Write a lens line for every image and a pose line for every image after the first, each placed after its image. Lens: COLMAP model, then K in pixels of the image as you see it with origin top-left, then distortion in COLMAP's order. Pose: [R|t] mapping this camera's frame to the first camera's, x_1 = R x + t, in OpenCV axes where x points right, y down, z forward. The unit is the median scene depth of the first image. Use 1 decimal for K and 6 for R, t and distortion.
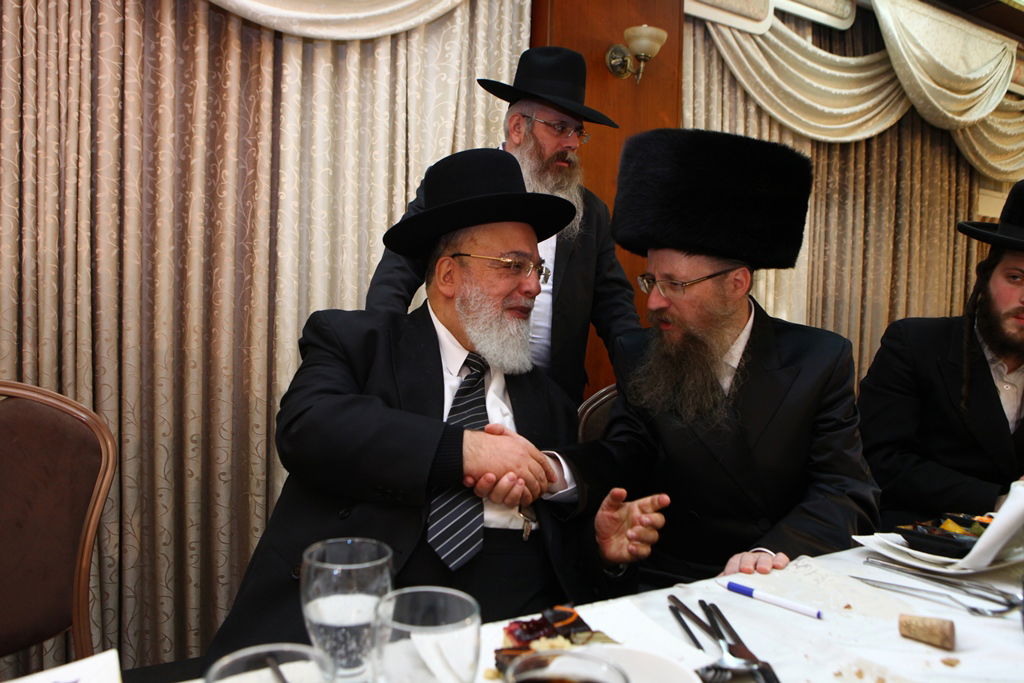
lens RADIAL K [[756.4, 0, 512.0], [0, 756.4, 337.4], [0, 0, 1]] dist [-0.054425, 0.028736]
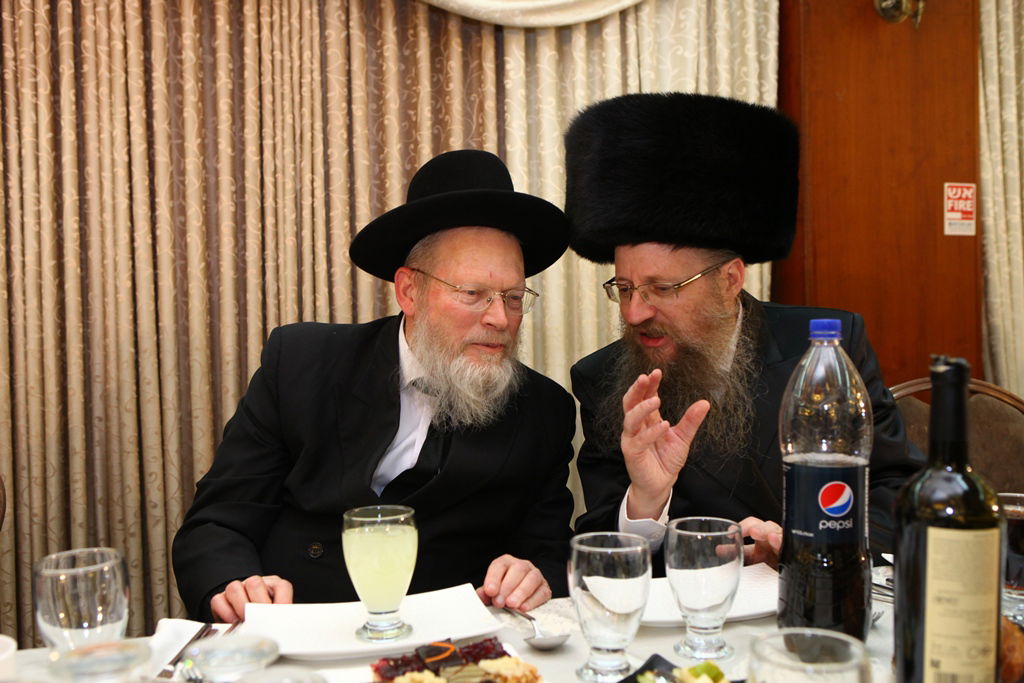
lens RADIAL K [[1010.3, 0, 511.1], [0, 1010.3, 342.1], [0, 0, 1]] dist [-0.090597, 0.000000]
pose [[0.965051, -0.038079, -0.259280, 0.009902], [0.034763, 0.999245, -0.017363, 0.008778], [0.259745, 0.007743, 0.965646, -0.203021]]
